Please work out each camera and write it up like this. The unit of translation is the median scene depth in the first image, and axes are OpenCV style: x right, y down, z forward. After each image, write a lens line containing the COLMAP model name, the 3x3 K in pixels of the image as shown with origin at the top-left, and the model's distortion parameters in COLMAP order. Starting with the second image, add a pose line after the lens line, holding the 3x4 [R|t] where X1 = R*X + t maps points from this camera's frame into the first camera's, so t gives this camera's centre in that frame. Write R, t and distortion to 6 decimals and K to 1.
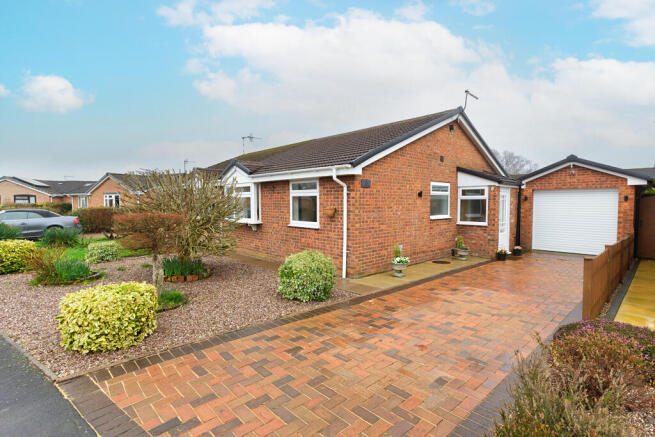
lens RADIAL K [[327.7, 0, 326.5], [0, 327.7, 203.4], [0, 0, 1]] dist [-0.000739, -0.000674]
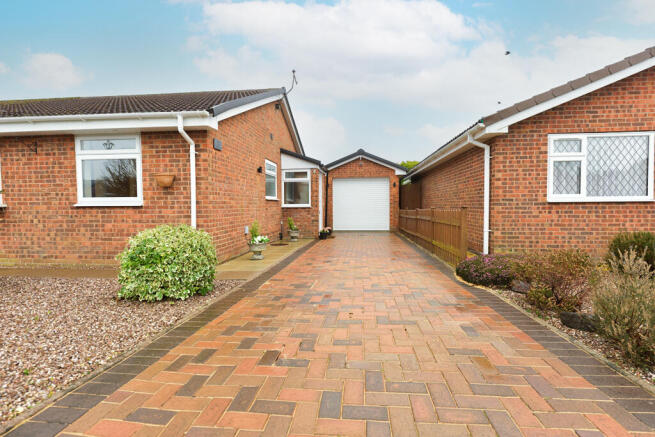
lens RADIAL K [[327.7, 0, 326.5], [0, 327.7, 203.4], [0, 0, 1]] dist [-0.000739, -0.000674]
pose [[0.749713, -0.000911, 0.661763, -0.201671], [0.013816, 0.999803, -0.014276, 0.093554], [-0.661619, 0.019846, 0.749578, 0.249586]]
